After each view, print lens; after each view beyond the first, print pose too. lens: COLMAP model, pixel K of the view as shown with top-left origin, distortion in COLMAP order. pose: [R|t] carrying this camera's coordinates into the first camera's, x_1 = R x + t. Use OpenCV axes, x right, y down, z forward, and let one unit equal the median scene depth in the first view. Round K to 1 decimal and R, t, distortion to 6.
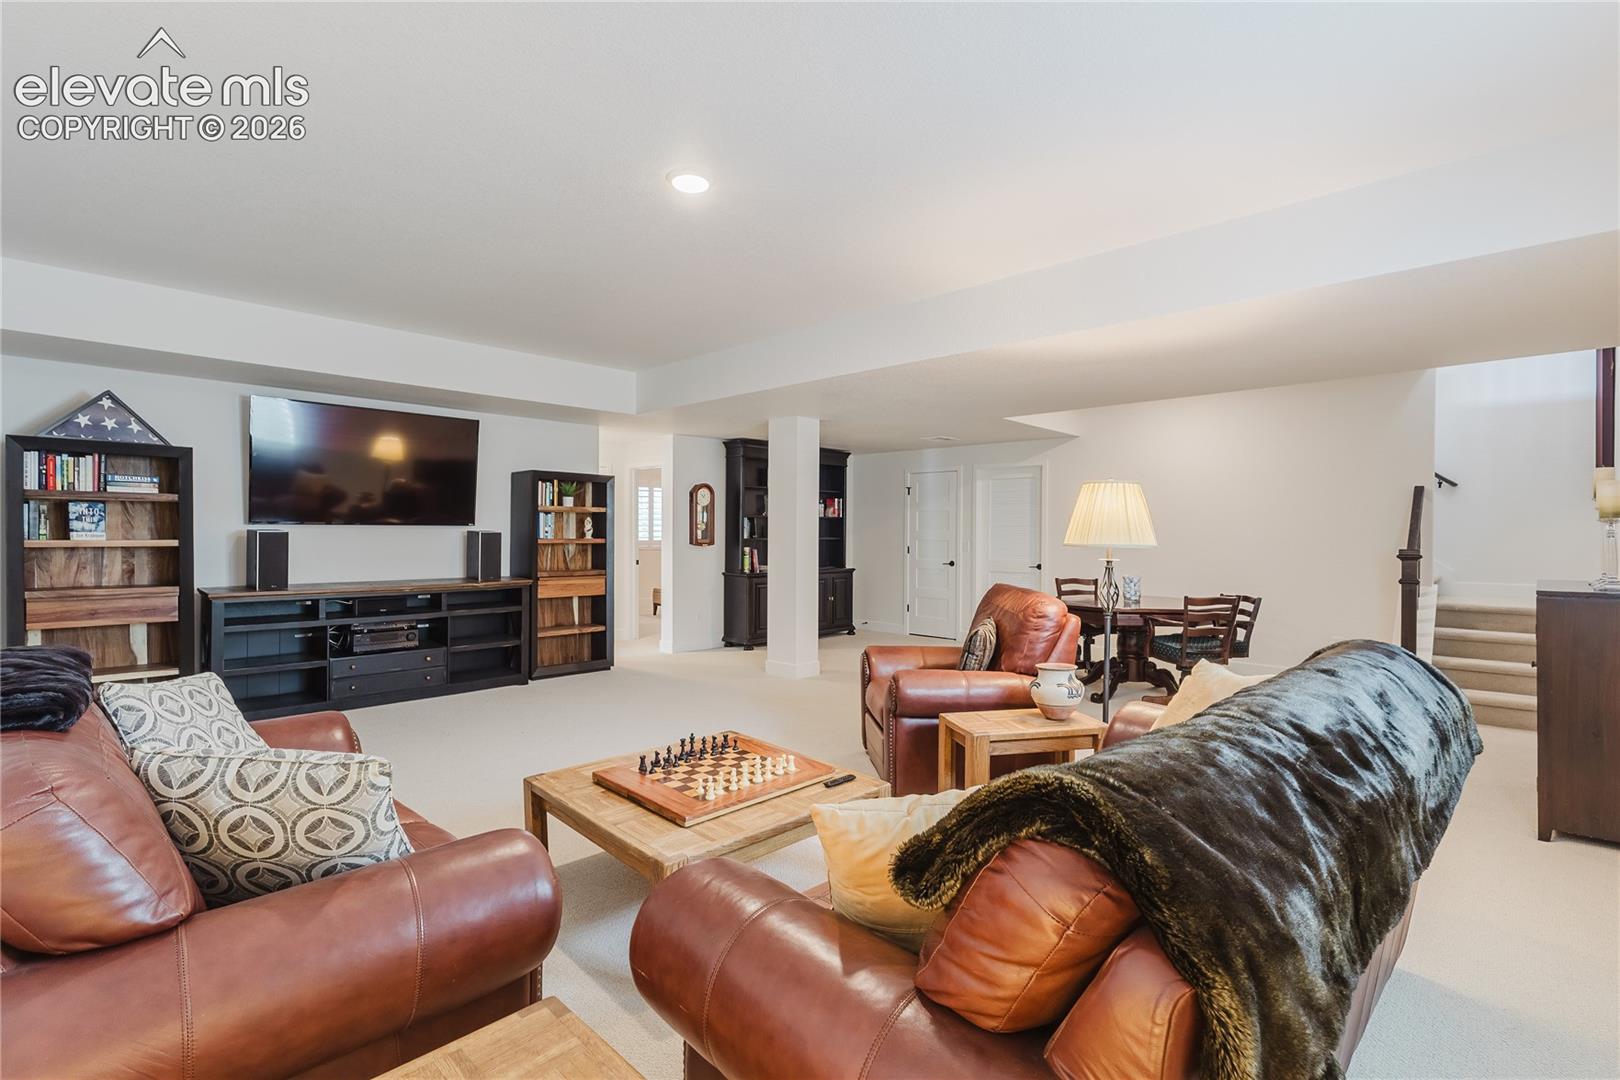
lens RADIAL K [[740.5, 0, 803.0], [0, 740.5, 540.9], [0, 0, 1]] dist [-0.001578, 0.002291]
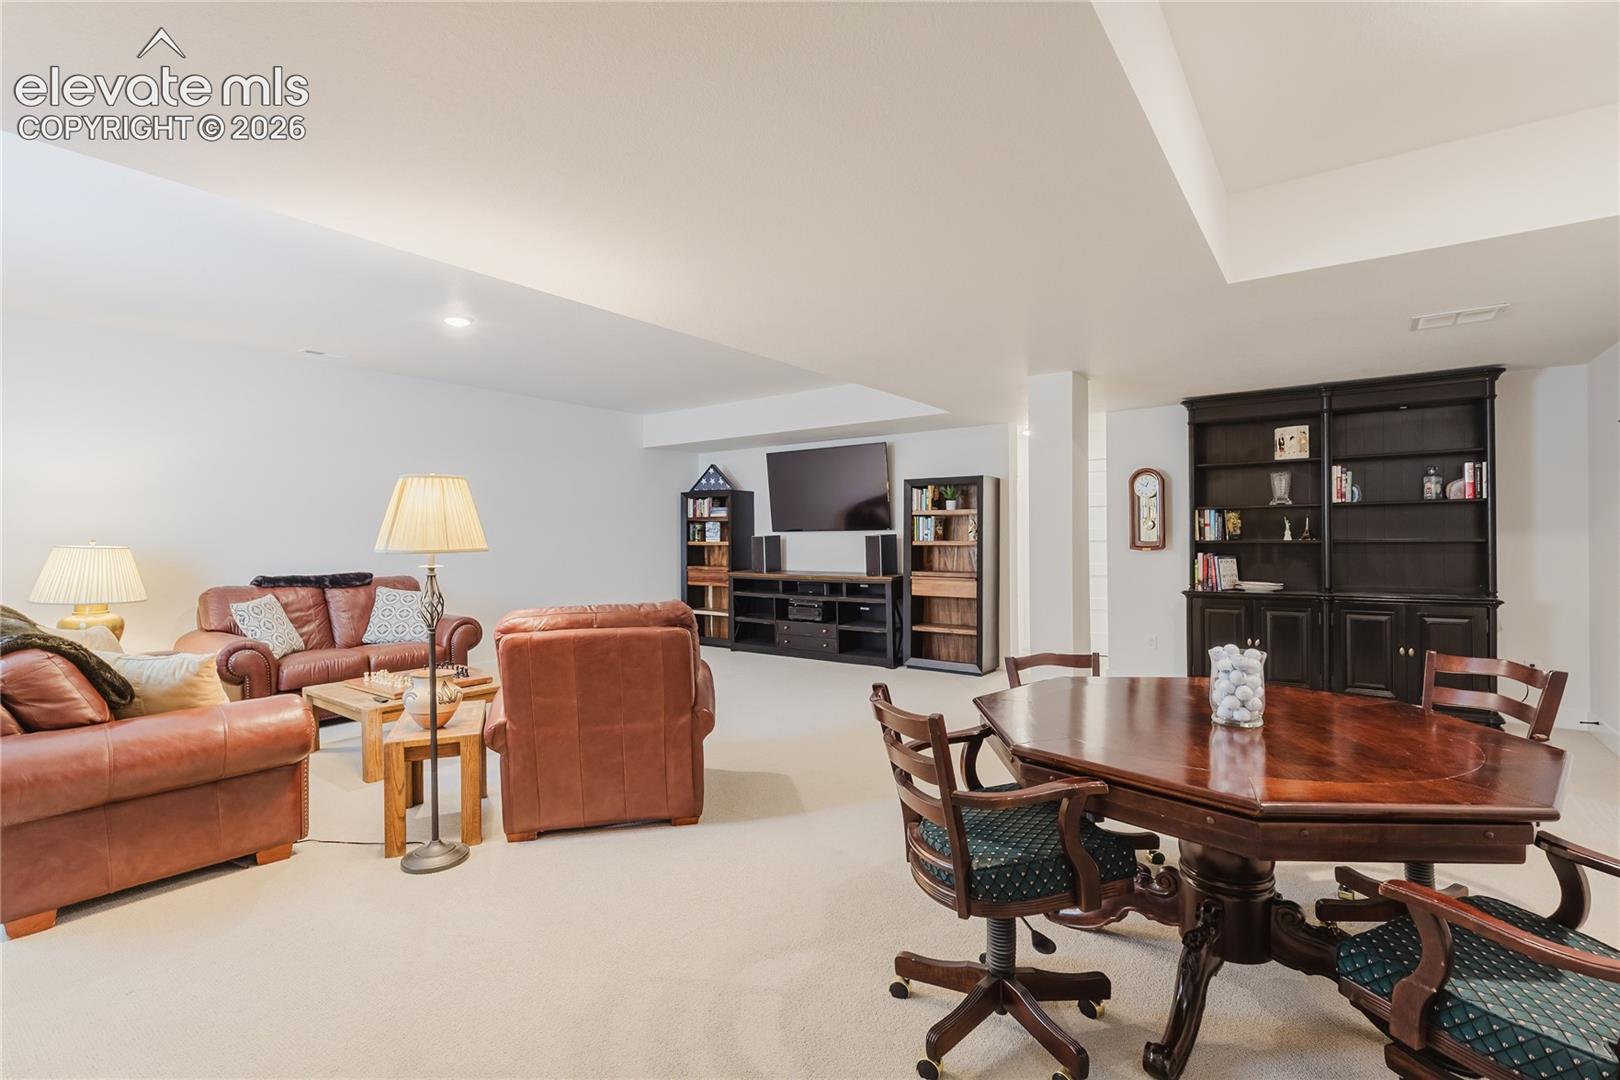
lens RADIAL K [[740.5, 0, 802.9], [0, 740.5, 534.8], [0, 0, 1]] dist [-0.001578, 0.002291]
pose [[0.144813, -0.006317, -0.989439, 0.970910], [-0.001468, 0.999977, -0.006599, -0.006079], [0.989458, 0.002408, 0.144801, 0.921462]]
